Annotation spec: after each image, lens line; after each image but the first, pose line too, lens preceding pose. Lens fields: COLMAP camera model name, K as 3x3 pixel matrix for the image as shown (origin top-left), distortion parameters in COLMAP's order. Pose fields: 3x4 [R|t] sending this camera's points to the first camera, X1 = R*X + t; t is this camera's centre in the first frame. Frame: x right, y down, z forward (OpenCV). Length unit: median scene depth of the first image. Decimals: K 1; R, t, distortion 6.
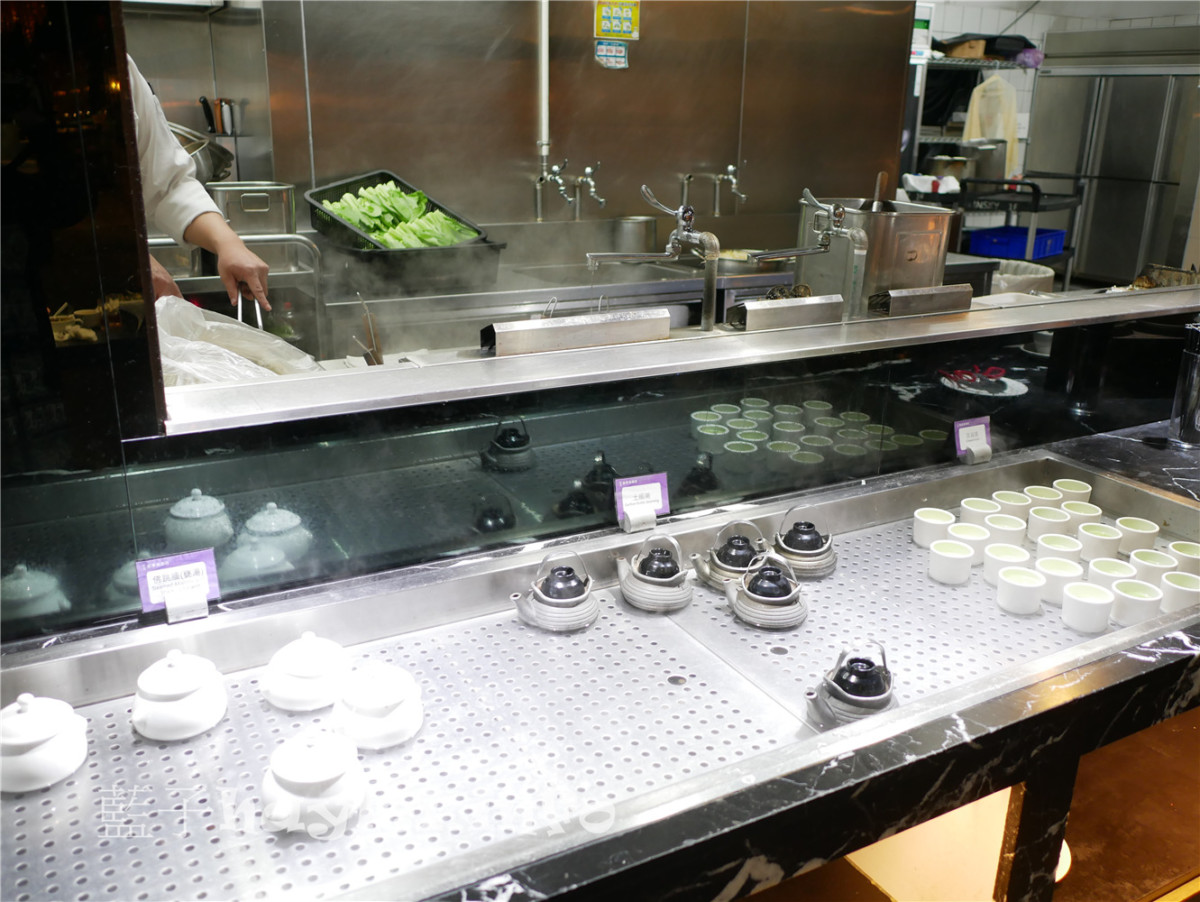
lens RADIAL K [[1026.7, 0, 600.5], [0, 1026.7, 451.9], [0, 0, 1]] dist [-0.016515, -0.000679]
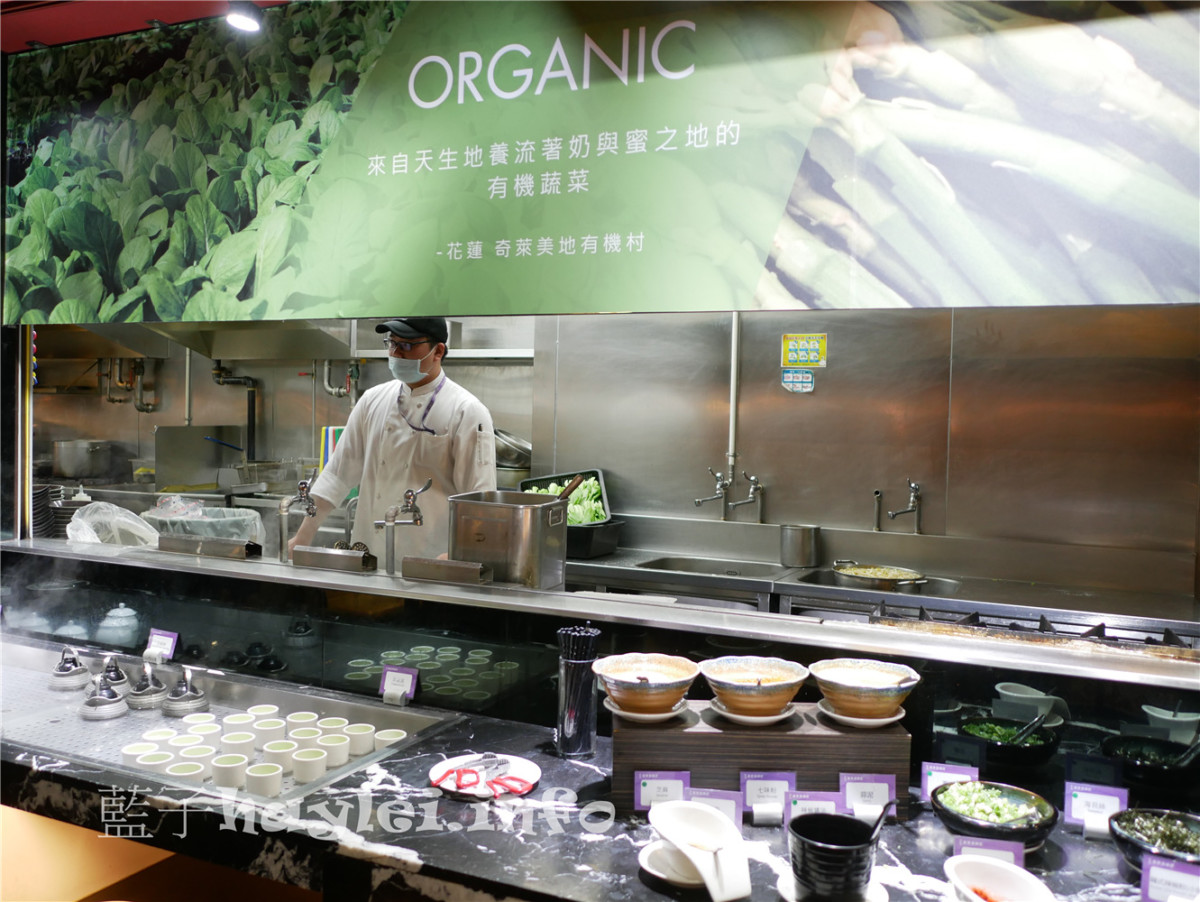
lens RADIAL K [[1026.7, 0, 600.9], [0, 1026.7, 450.5], [0, 0, 1]] dist [-0.016515, -0.000679]
pose [[0.582771, 0.021816, -0.812343, 0.797060], [-0.265629, 0.949842, -0.165052, -0.074832], [0.767997, 0.311969, 0.559335, 0.235191]]
